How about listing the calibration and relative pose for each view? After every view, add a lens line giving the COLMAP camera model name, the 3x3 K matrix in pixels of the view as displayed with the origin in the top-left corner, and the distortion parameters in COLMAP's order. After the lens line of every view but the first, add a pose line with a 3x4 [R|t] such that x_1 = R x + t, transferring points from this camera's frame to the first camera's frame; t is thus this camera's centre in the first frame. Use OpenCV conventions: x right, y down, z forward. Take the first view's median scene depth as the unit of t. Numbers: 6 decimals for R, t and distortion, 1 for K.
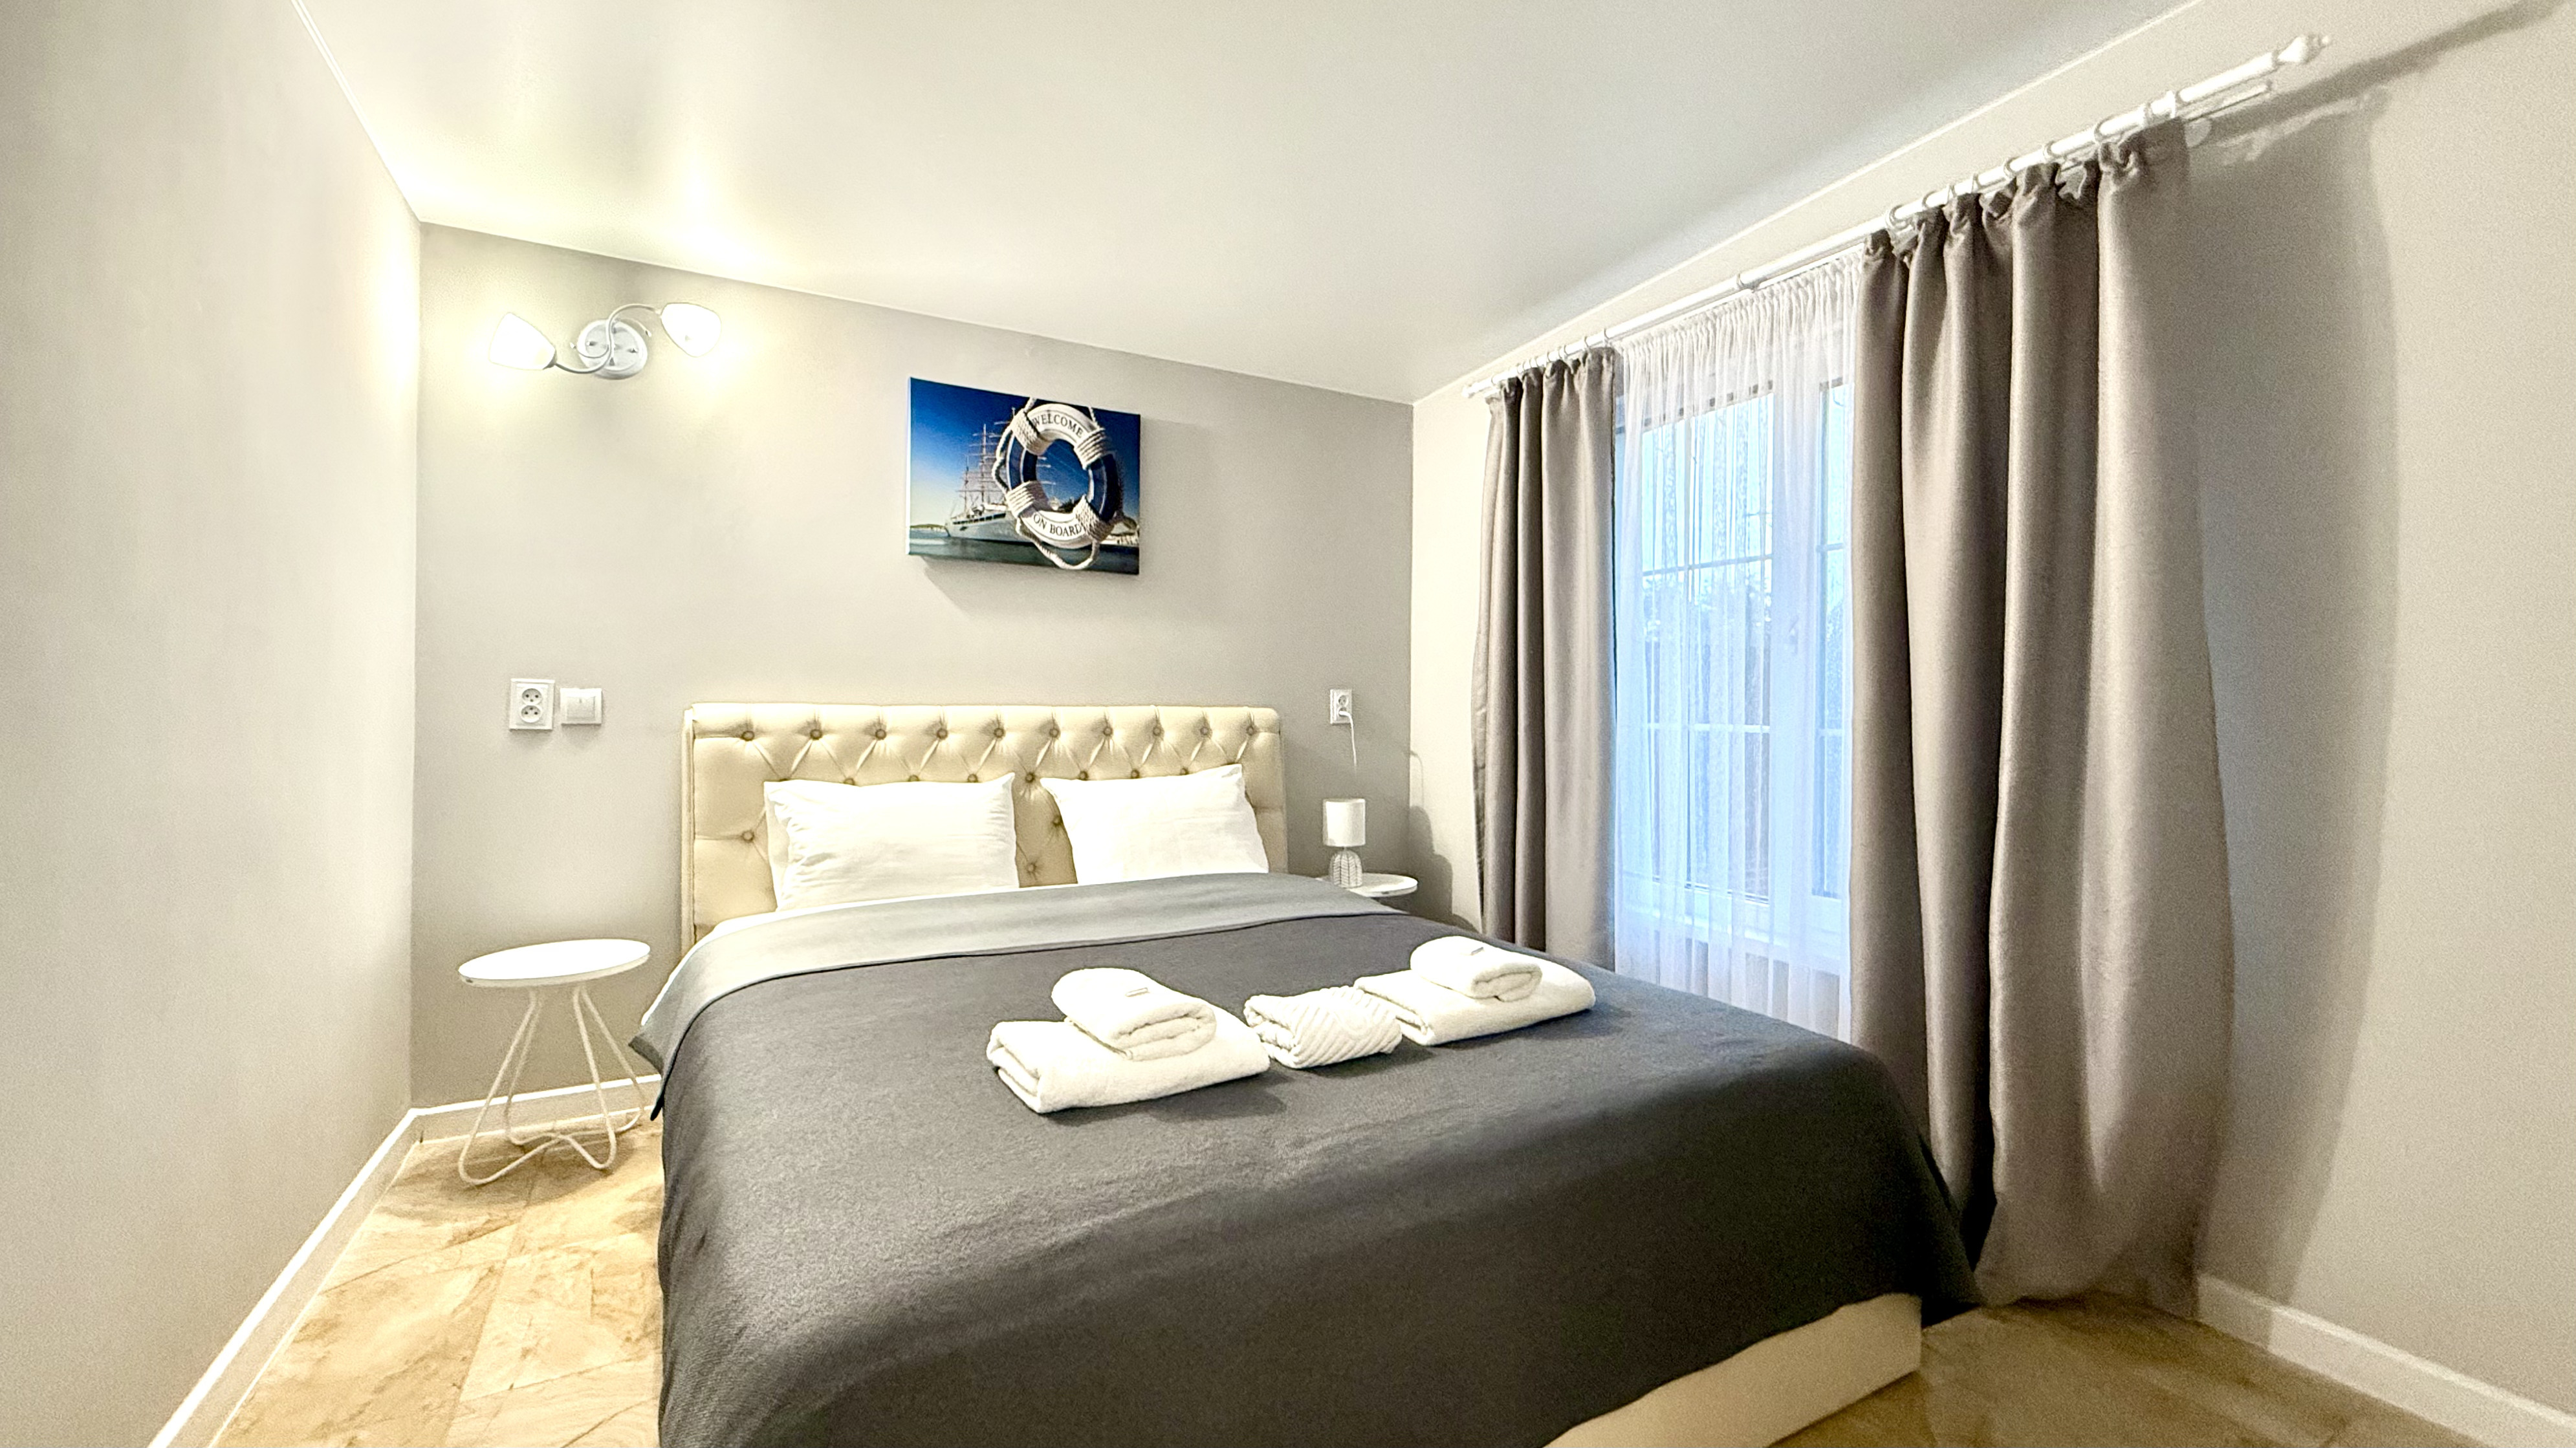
lens RADIAL K [[1033.2, 0, 1288.0], [0, 1033.2, 724.0], [0, 0, 1]] dist [0.000066, -0.000002]
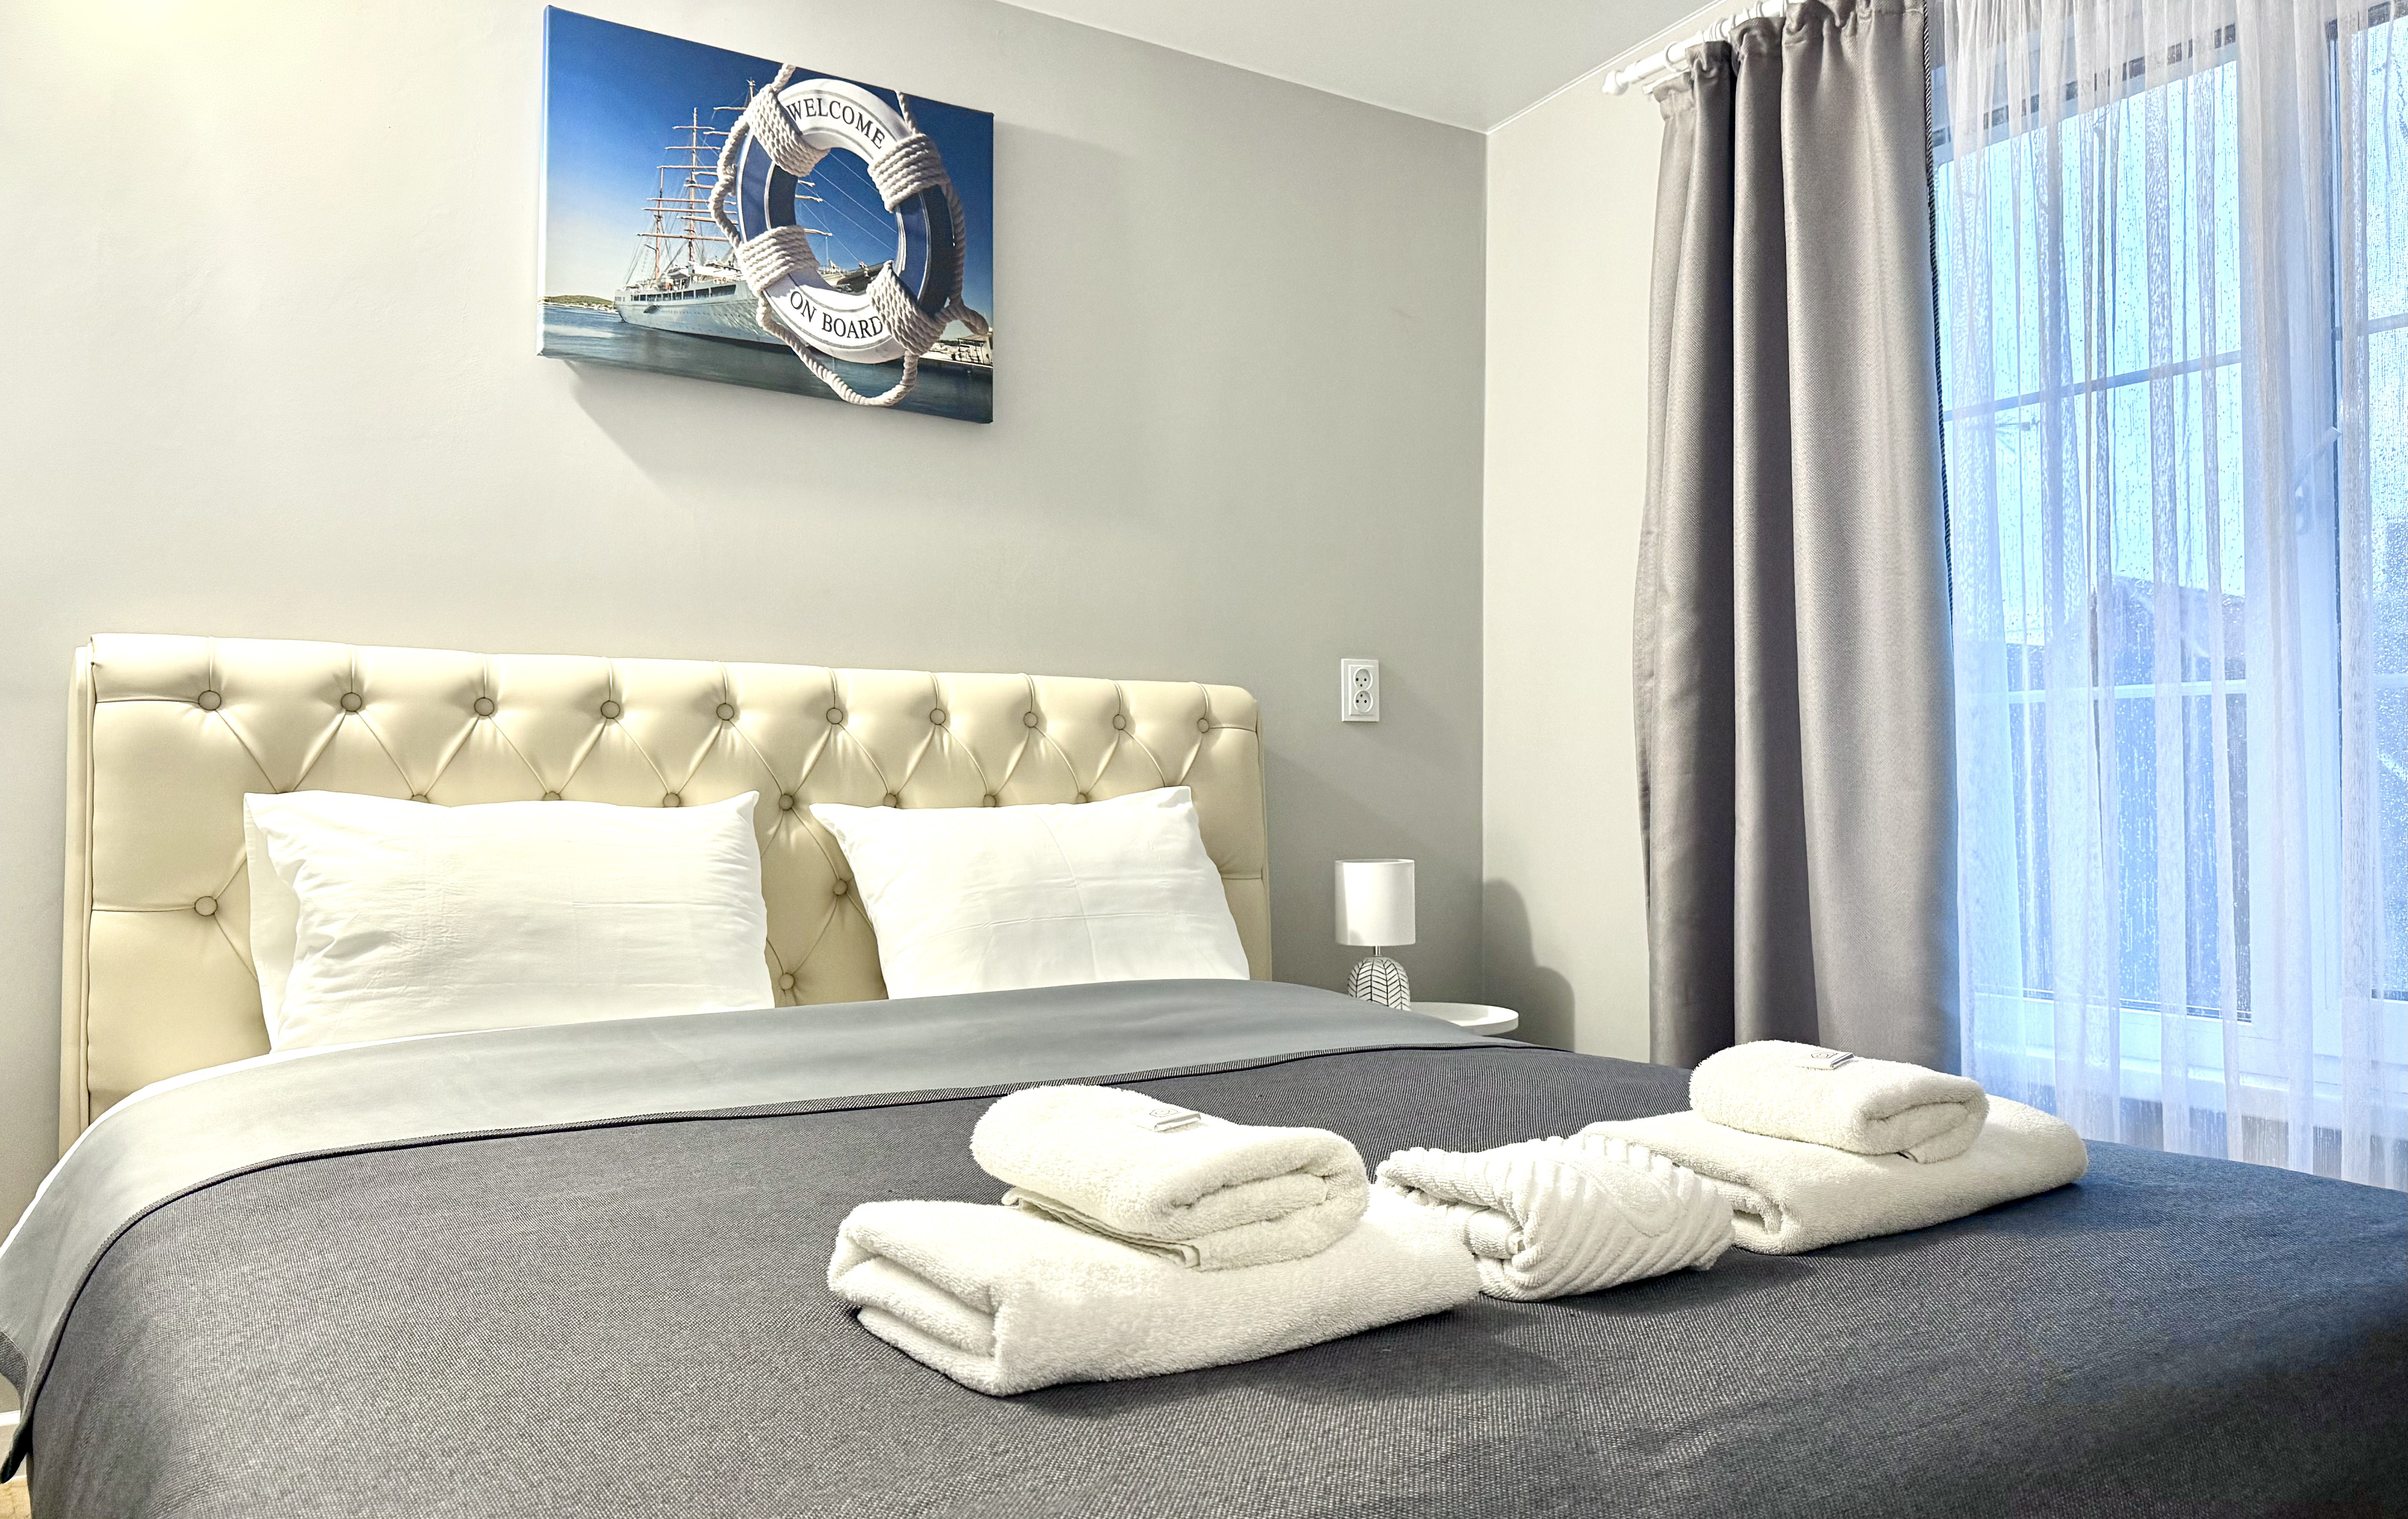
lens RADIAL K [[1707.6, 0, 1207.5], [0, 1707.6, 808.5], [0, 0, 1]] dist [0.082295, -0.124955]
pose [[0.997656, -0.000958, 0.068418, -0.101051], [0.002926, 0.999584, -0.028679, 0.079901], [-0.068362, 0.028812, 0.997244, 0.146049]]
